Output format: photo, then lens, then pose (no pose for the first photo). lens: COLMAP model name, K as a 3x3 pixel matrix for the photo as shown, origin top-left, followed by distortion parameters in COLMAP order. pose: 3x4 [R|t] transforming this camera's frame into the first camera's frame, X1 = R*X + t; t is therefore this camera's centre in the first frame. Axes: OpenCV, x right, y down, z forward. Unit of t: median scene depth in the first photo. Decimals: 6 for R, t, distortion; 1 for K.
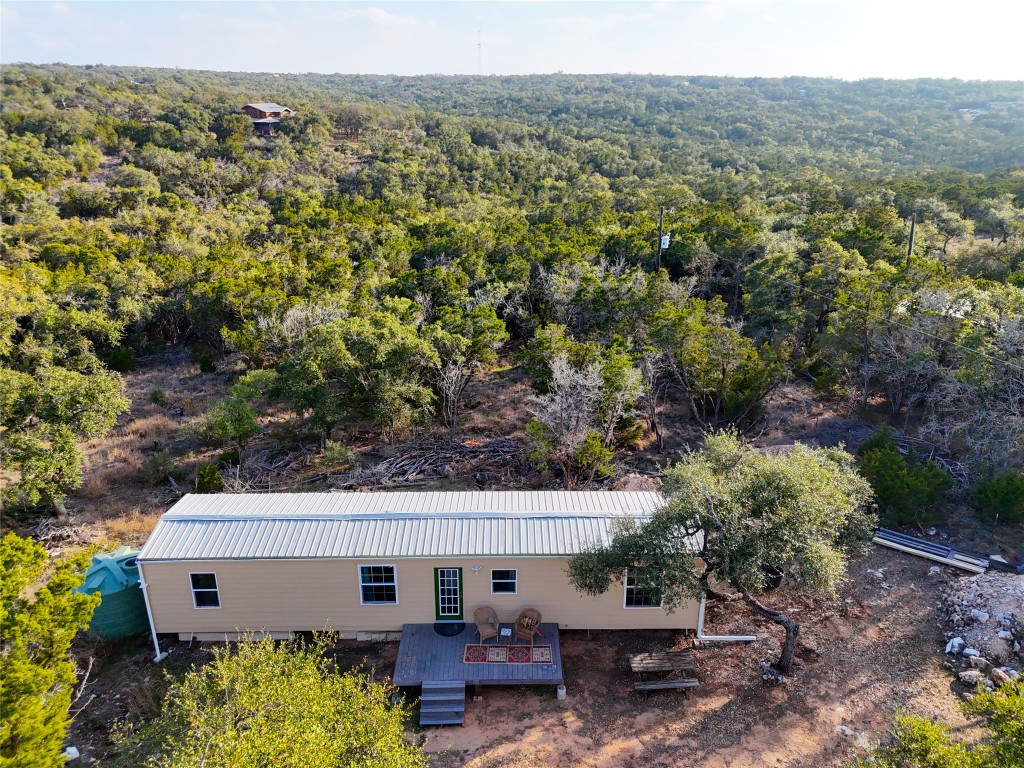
lens RADIAL K [[753.9, 0, 511.8], [0, 753.9, 383.1], [0, 0, 1]] dist [0.074590, -0.060856]
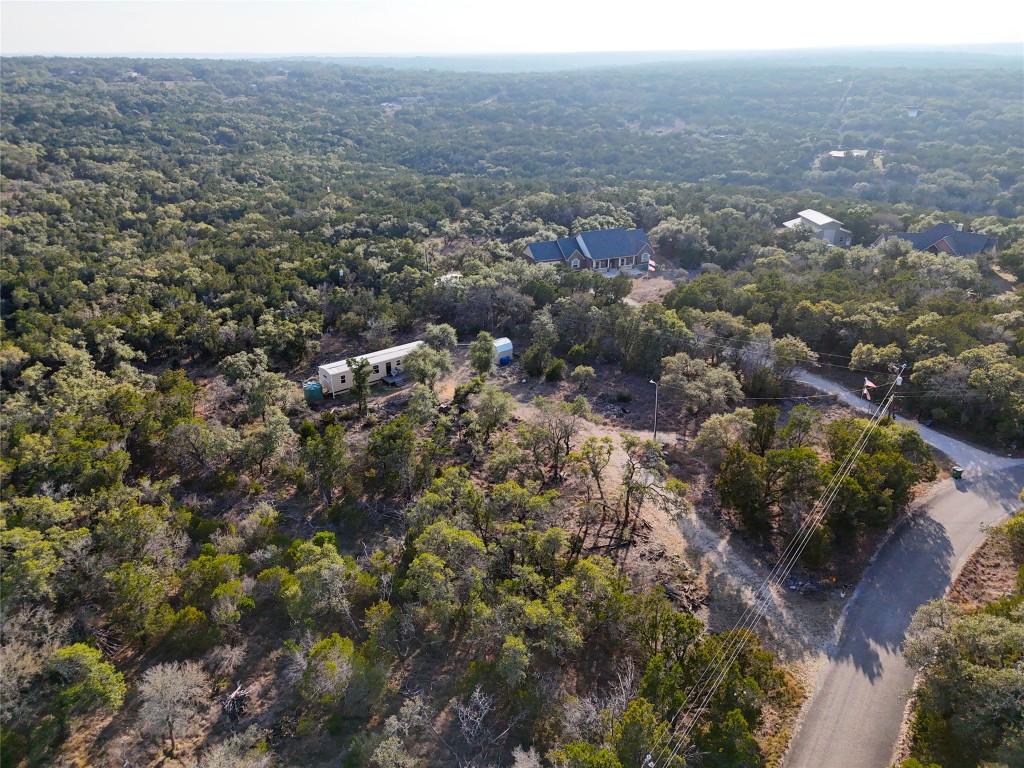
lens RADIAL K [[753.9, 0, 516.4], [0, 753.9, 386.6], [0, 0, 1]] dist [0.074590, -0.060856]
pose [[0.777256, -0.255816, 0.574832, -0.309757], [0.227938, 0.966039, 0.121708, -0.002522], [-0.586445, 0.036428, 0.809169, -0.470414]]
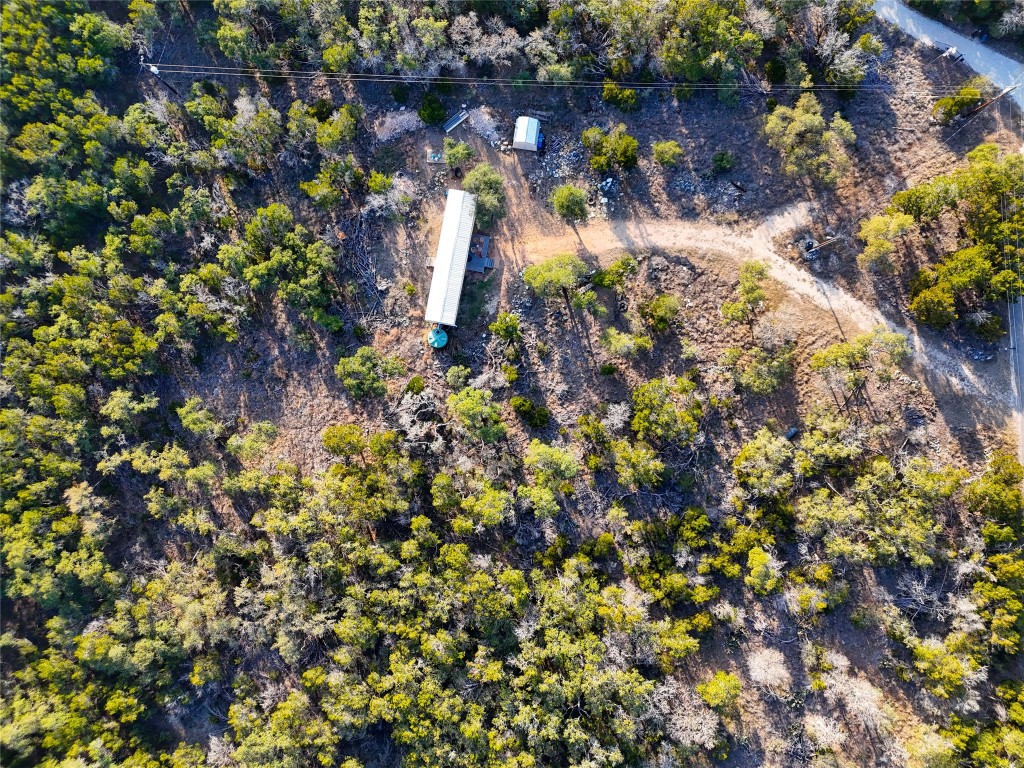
lens RADIAL K [[753.9, 0, 508.4], [0, 753.9, 382.9], [0, 0, 1]] dist [0.074590, -0.060856]
pose [[0.200414, -0.979629, -0.012687, -0.093627], [0.342986, 0.058027, 0.937547, -0.498665], [-0.917712, -0.192249, 0.347628, -0.121726]]
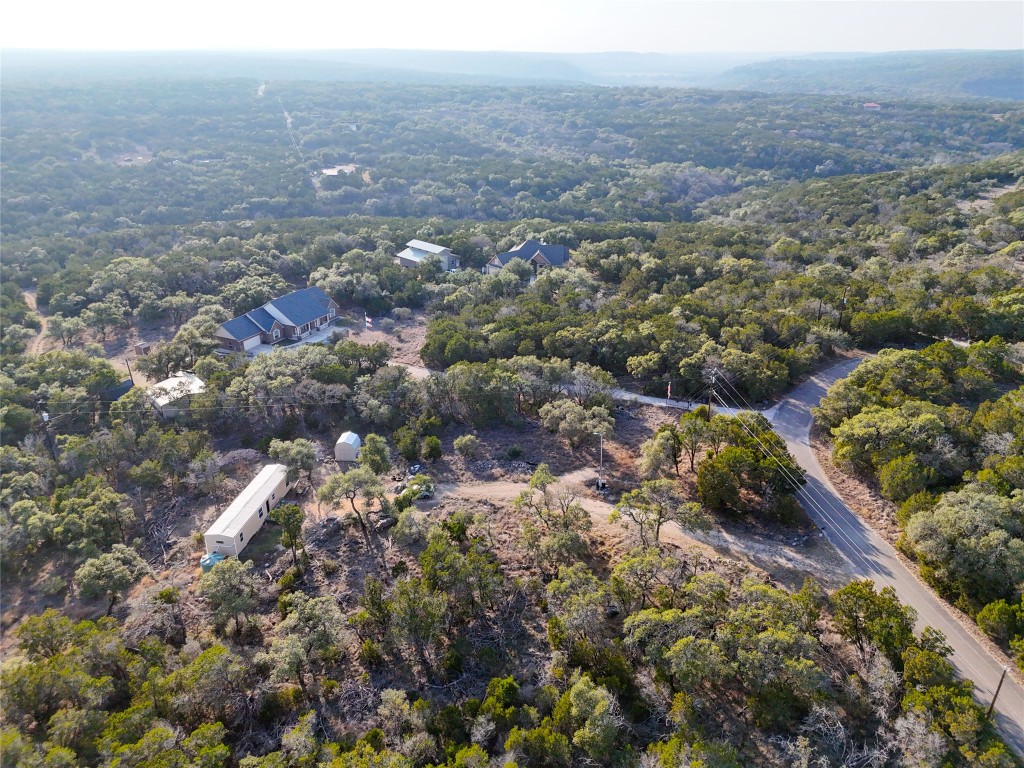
lens RADIAL K [[753.9, 0, 515.0], [0, 753.9, 379.7], [0, 0, 1]] dist [0.074590, -0.060856]
pose [[0.153625, -0.391339, 0.907333, -0.486195], [0.352289, 0.879585, 0.319723, -0.173996], [-0.923197, 0.270526, 0.272990, -0.237674]]
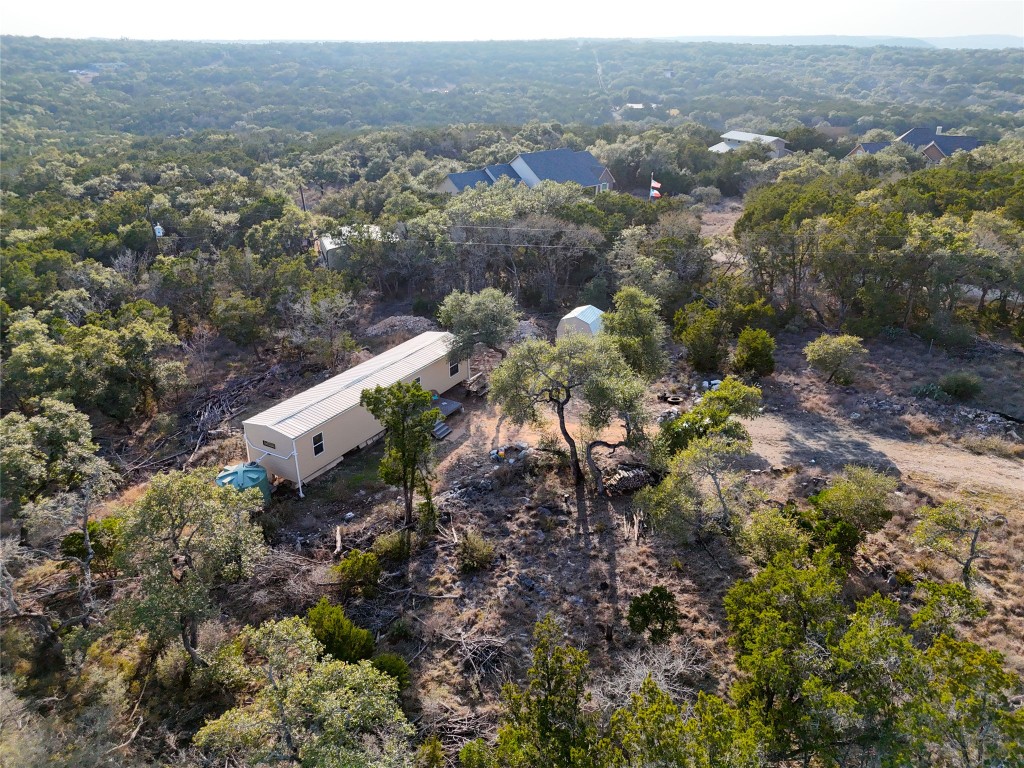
lens RADIAL K [[753.9, 0, 514.6], [0, 753.9, 383.9], [0, 0, 1]] dist [0.074590, -0.060856]
pose [[0.511943, -0.350901, 0.784081, -0.212239], [0.306943, 0.927228, 0.214554, -0.016875], [-0.802309, 0.130829, 0.582395, -0.070640]]
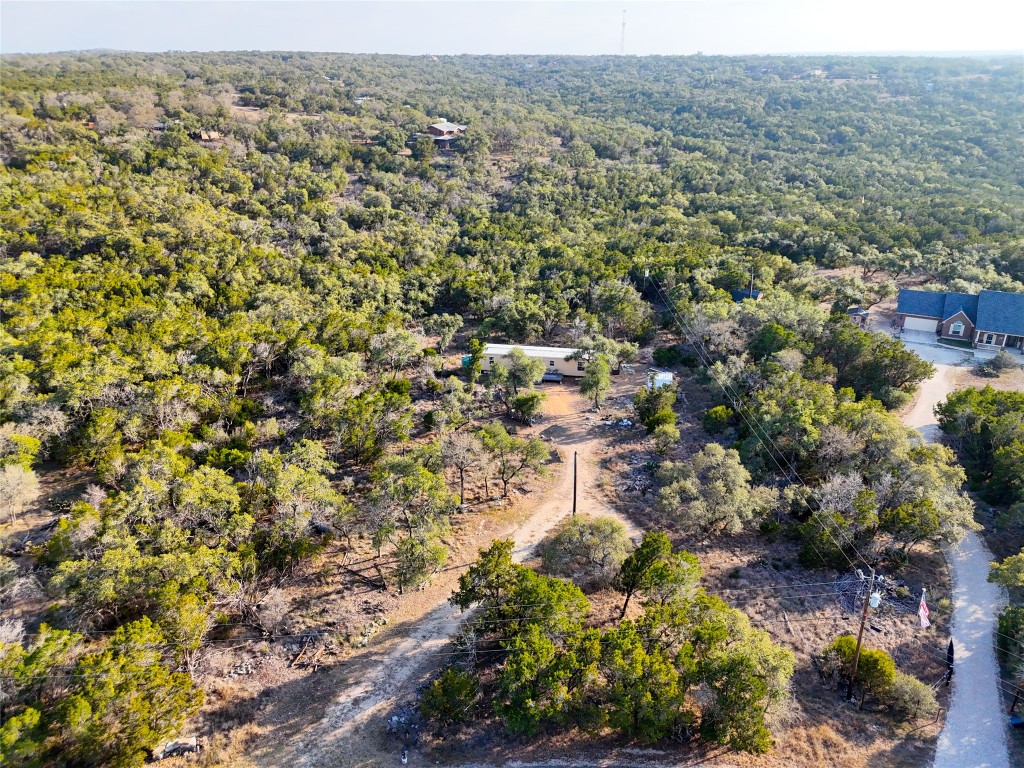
lens RADIAL K [[753.9, 0, 511.9], [0, 753.9, 388.4], [0, 0, 1]] dist [0.074590, -0.060856]
pose [[0.984380, 0.071974, -0.160672, 0.071929], [-0.063664, 0.996382, 0.056293, 0.023106], [0.164142, -0.045185, 0.985401, -0.520692]]
